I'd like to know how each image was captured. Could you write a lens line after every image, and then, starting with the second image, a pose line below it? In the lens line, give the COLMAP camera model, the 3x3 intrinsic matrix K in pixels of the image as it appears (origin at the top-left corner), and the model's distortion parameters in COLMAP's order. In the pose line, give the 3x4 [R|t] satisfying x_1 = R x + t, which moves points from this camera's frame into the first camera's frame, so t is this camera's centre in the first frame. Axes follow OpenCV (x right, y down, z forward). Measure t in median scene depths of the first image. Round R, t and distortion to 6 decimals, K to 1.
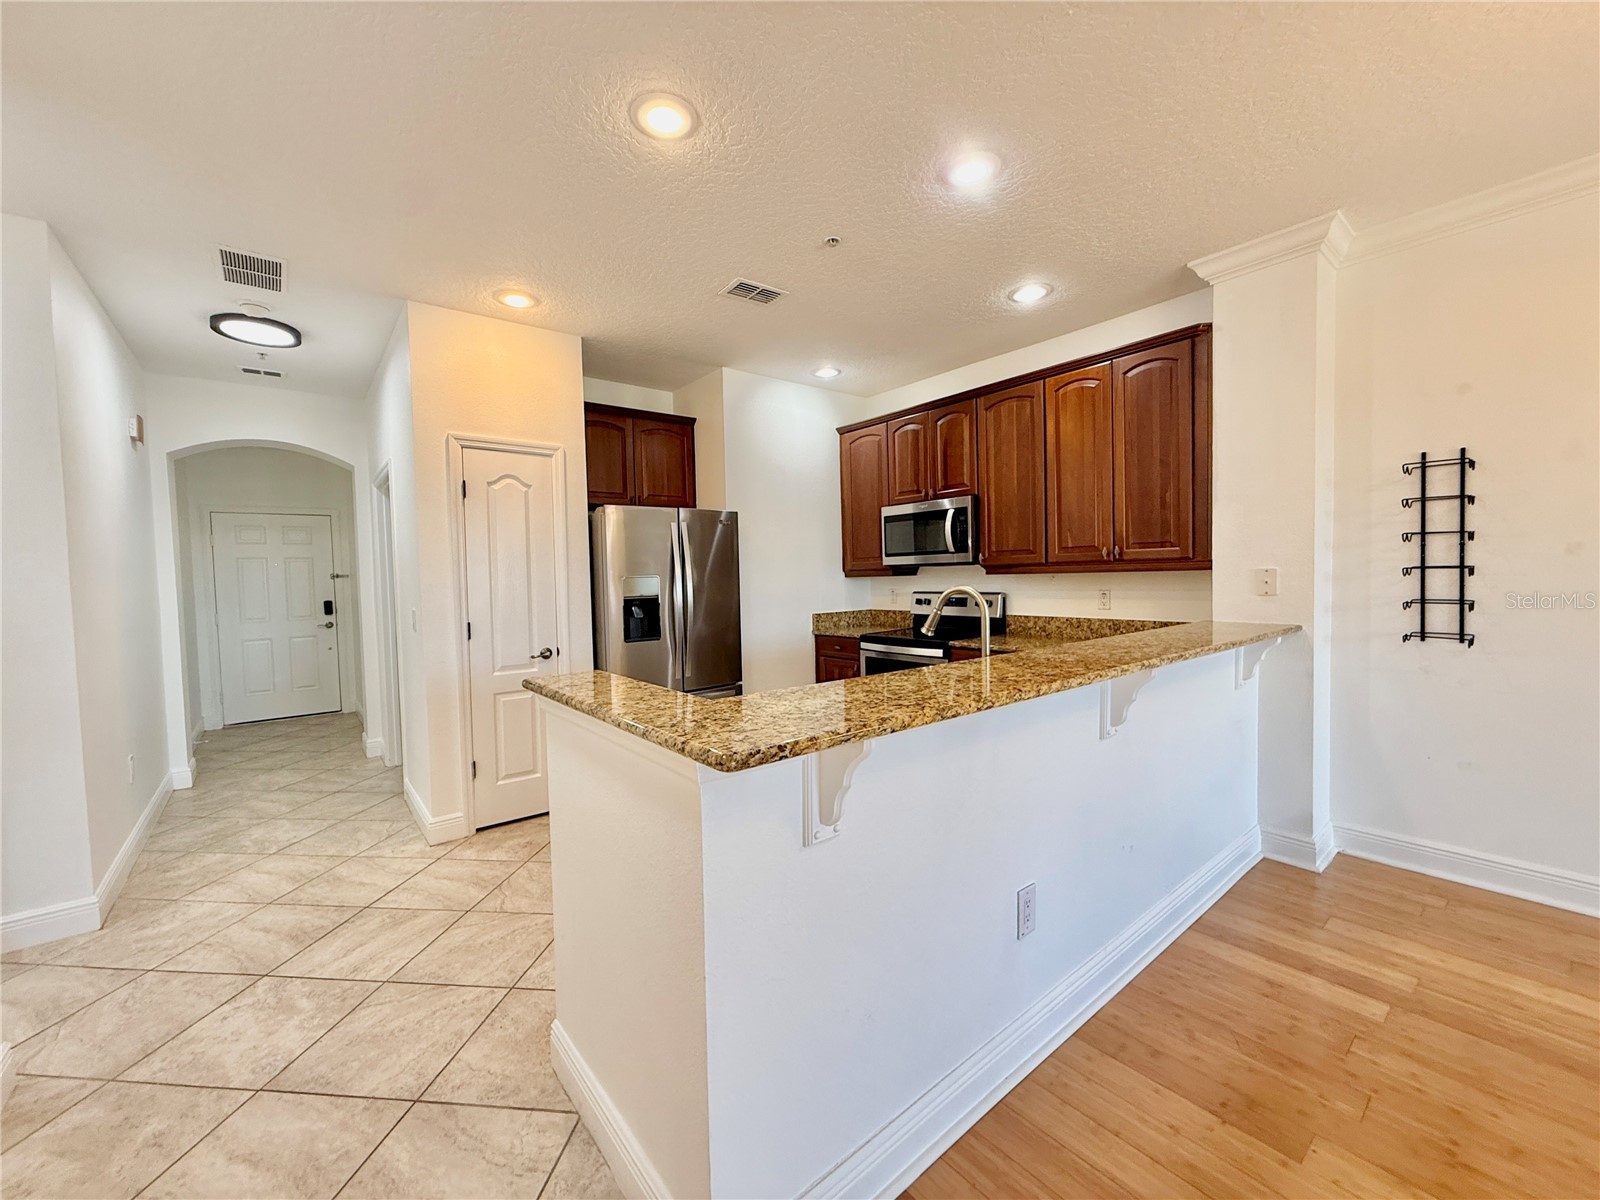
lens RADIAL K [[639.4, 0, 797.8], [0, 639.4, 599.1], [0, 0, 1]] dist [-0.002676, 0.001093]
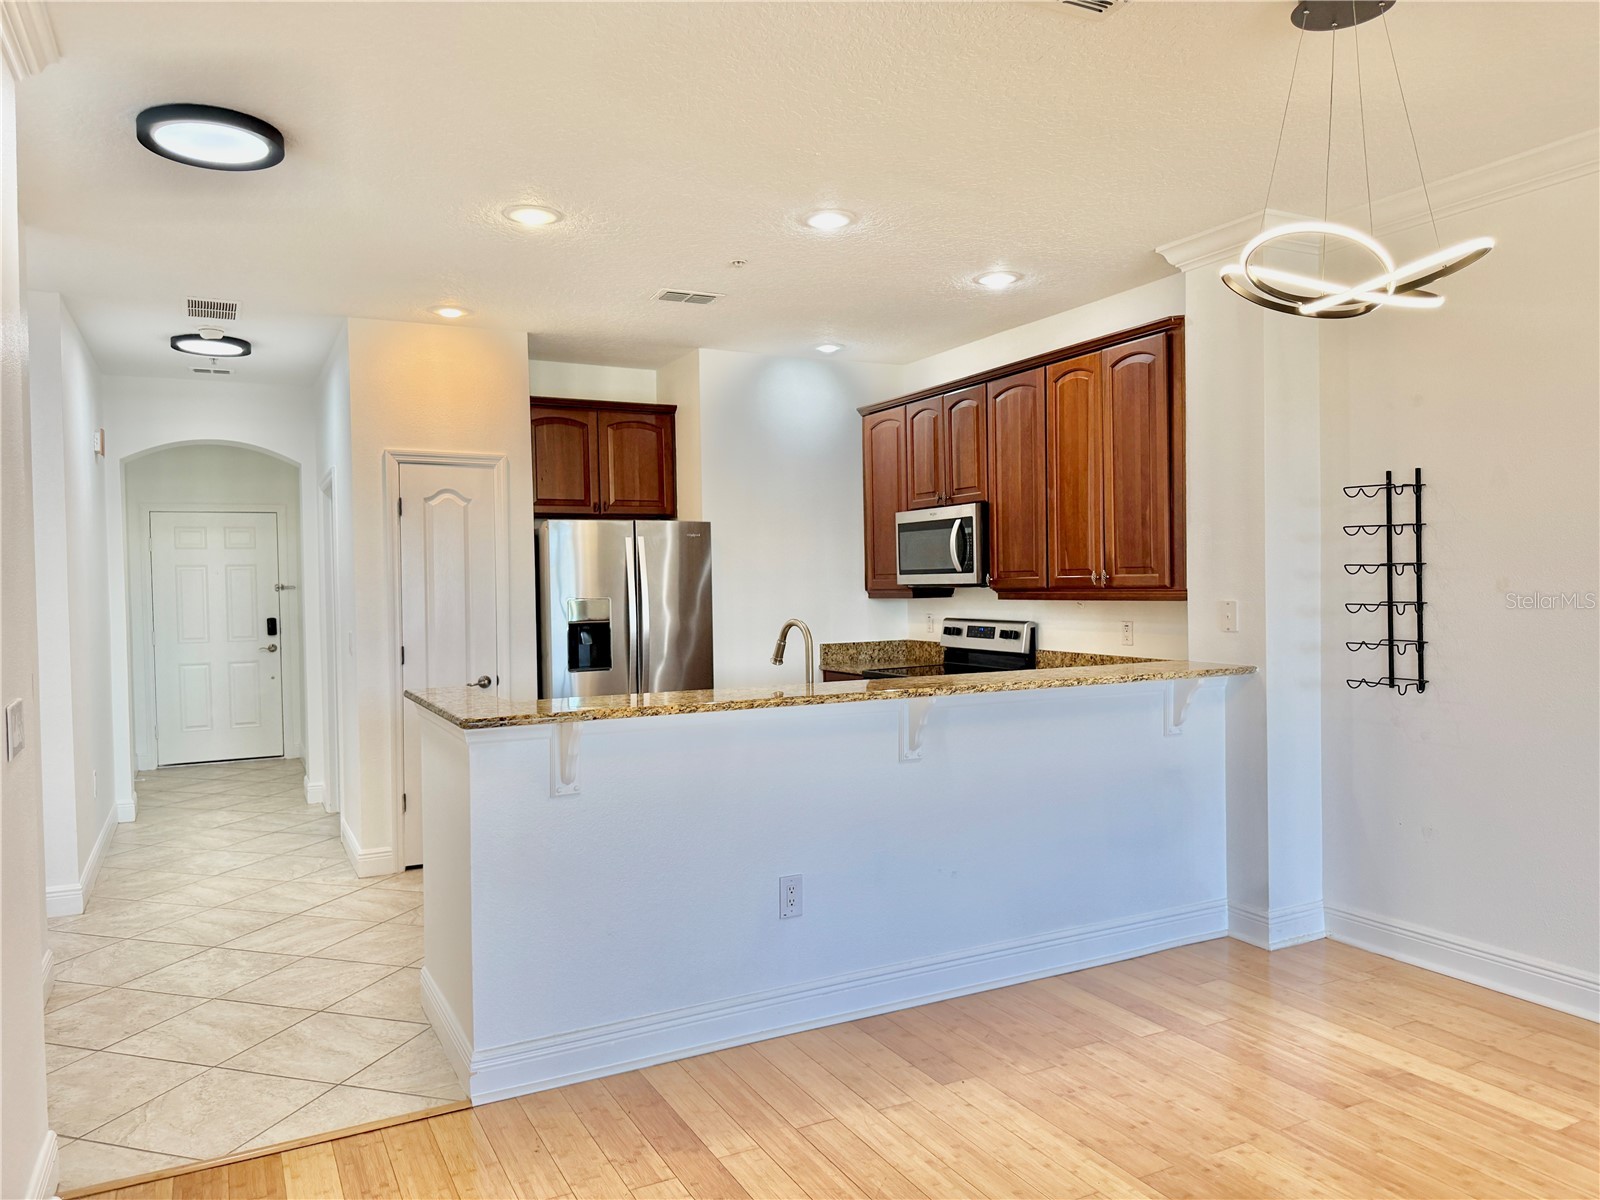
lens RADIAL K [[1139.3, 0, 806.1], [0, 1139.3, 600.8], [0, 0, 1]] dist [0.030074, -0.039869]
pose [[0.980178, 0.010393, -0.197844, 0.407951], [-0.013596, 0.999797, -0.014840, -0.014579], [0.197650, 0.017236, 0.980121, -0.546685]]
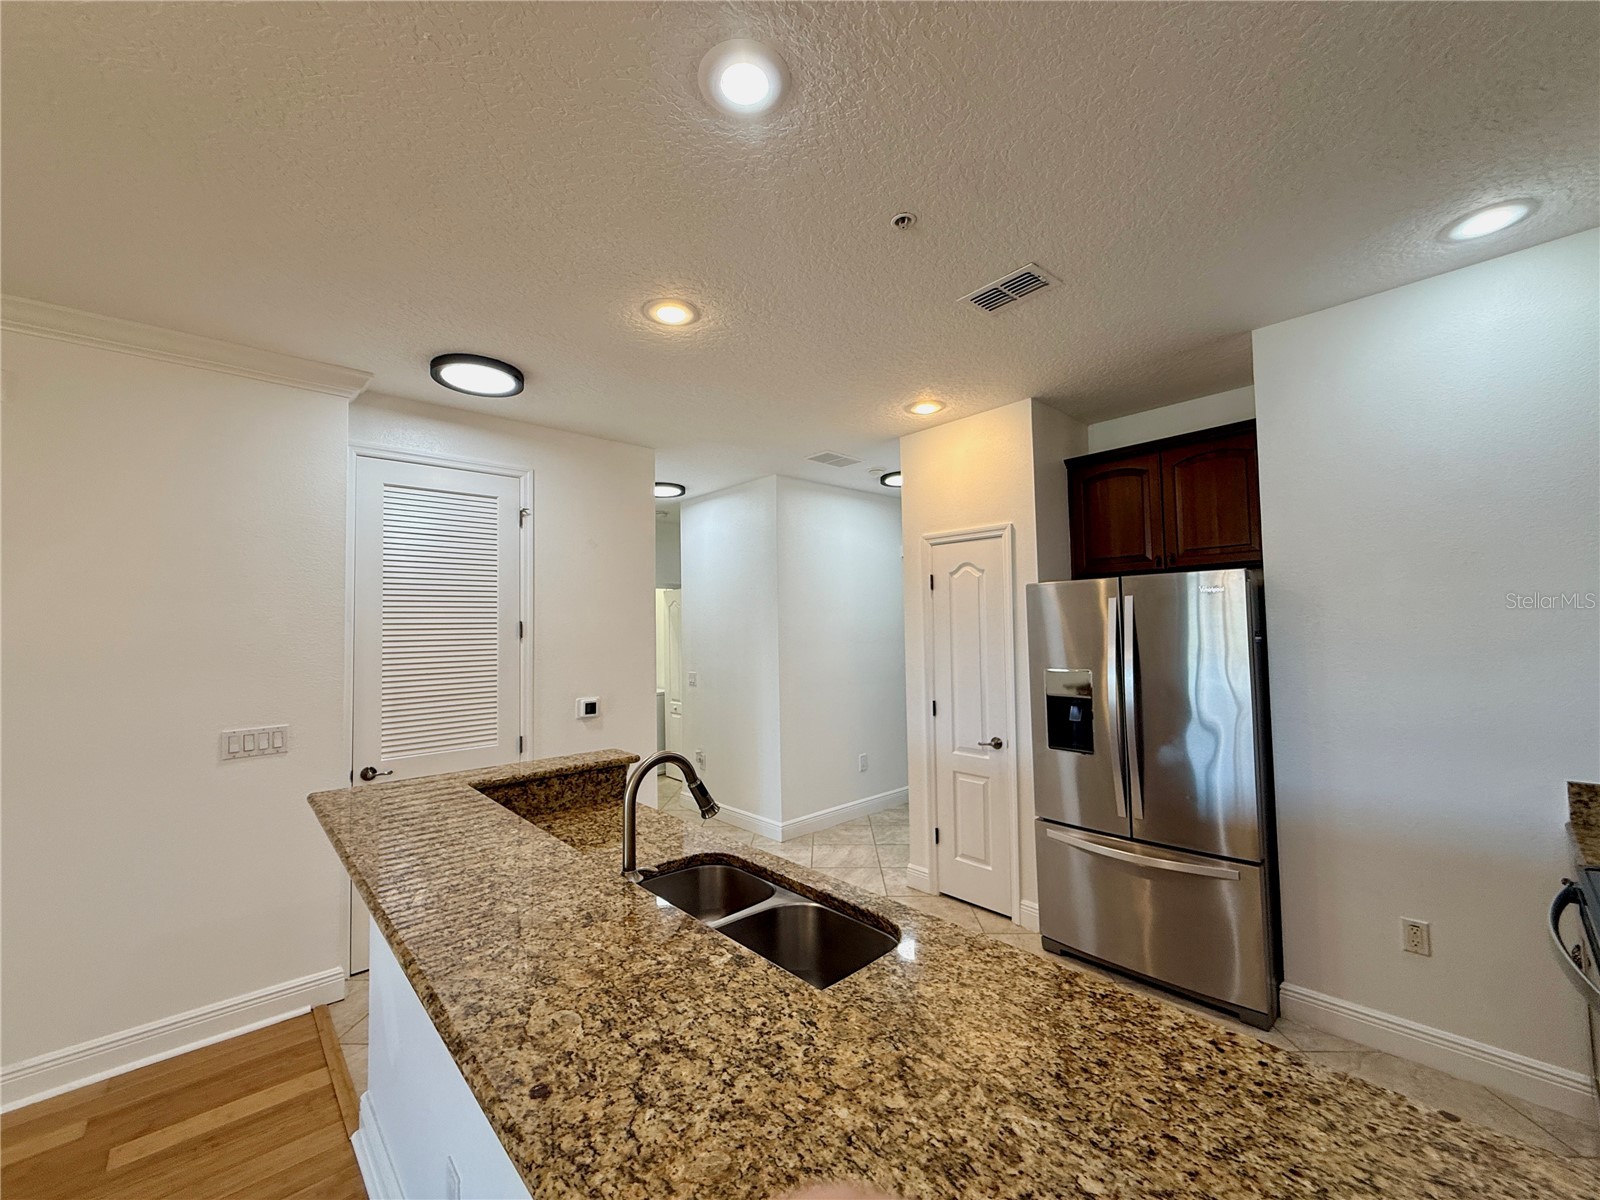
lens RADIAL K [[639.4, 0, 800.7], [0, 639.4, 604.8], [0, 0, 1]] dist [-0.002676, 0.001093]
pose [[0.084424, -0.012541, -0.996351, 0.575179], [-0.017320, 0.999751, -0.014051, -0.111085], [0.996279, 0.018443, 0.084186, 0.671144]]
